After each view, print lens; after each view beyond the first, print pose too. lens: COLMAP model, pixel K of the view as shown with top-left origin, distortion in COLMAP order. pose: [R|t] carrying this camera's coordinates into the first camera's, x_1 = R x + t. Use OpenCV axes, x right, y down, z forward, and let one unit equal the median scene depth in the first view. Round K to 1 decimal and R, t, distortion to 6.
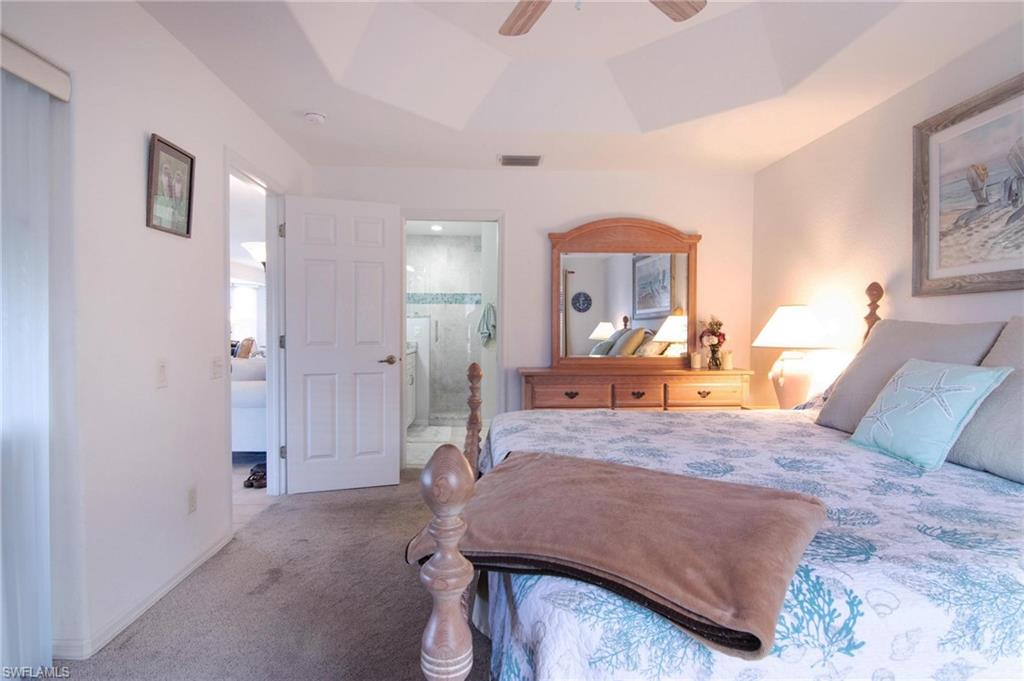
lens RADIAL K [[523.7, 0, 511.4], [0, 523.7, 341.2], [0, 0, 1]] dist [-0.001773, -0.012170]
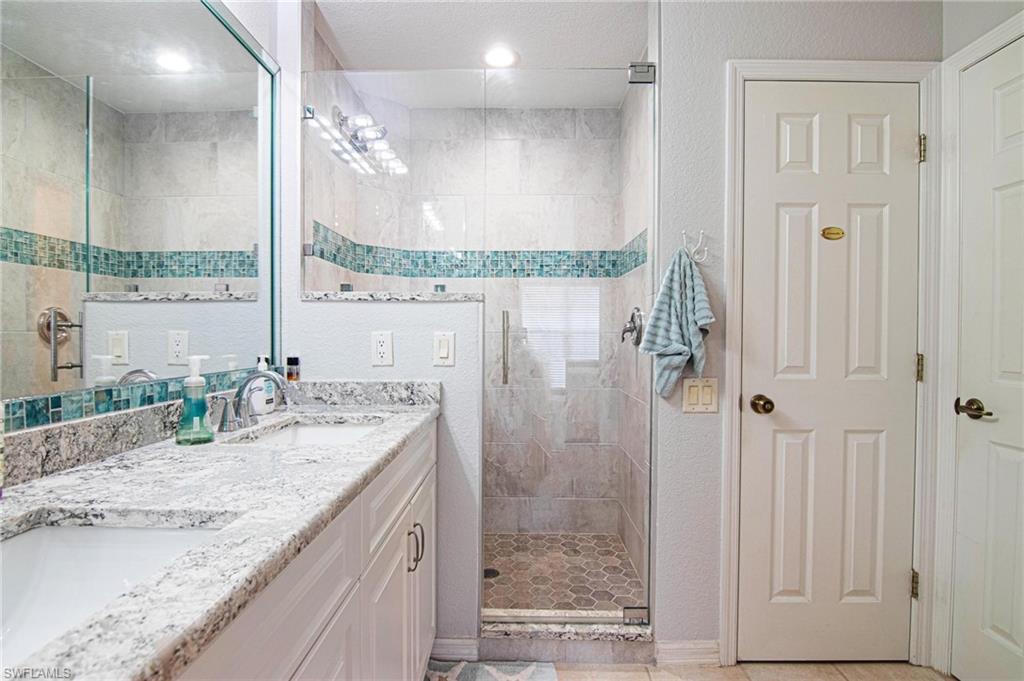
lens RADIAL K [[523.7, 0, 511.4], [0, 523.7, 341.2], [0, 0, 1]] dist [-0.001773, -0.012170]
pose [[0.997125, 0.001275, -0.075769, -0.116353], [-0.001411, 0.999998, -0.001735, -0.021829], [0.075766, 0.001837, 0.997124, 0.694865]]
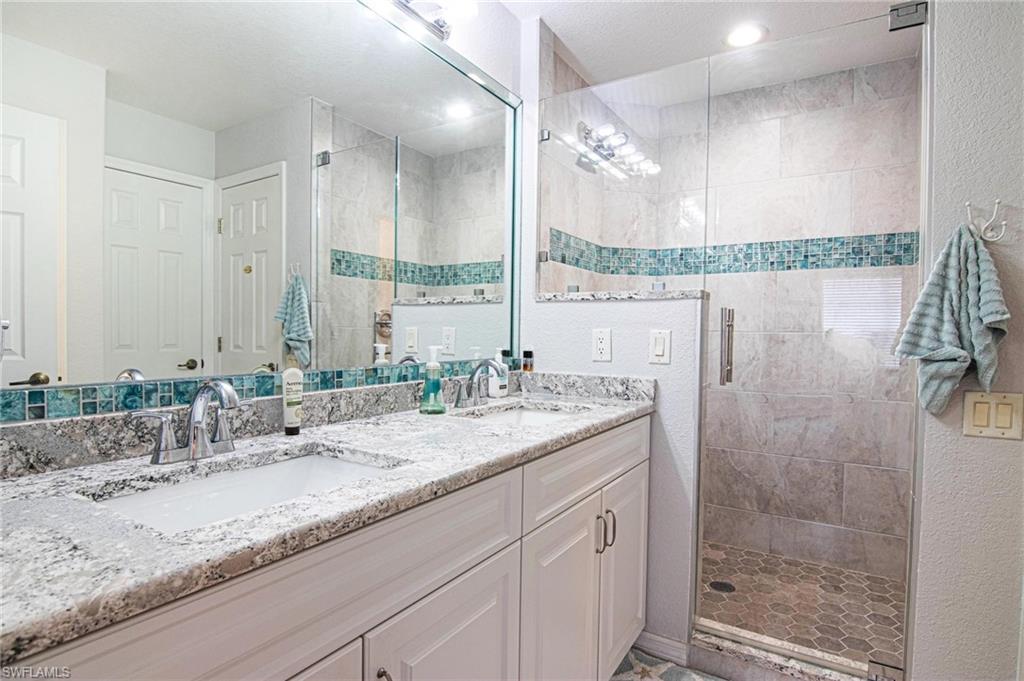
lens RADIAL K [[523.7, 0, 511.4], [0, 523.7, 341.2], [0, 0, 1]] dist [-0.001773, -0.012170]
pose [[0.817945, 0.018987, -0.574984, -0.074187], [-0.019640, 0.999794, 0.005076, -0.020895], [0.574962, 0.007141, 0.818149, 0.695614]]
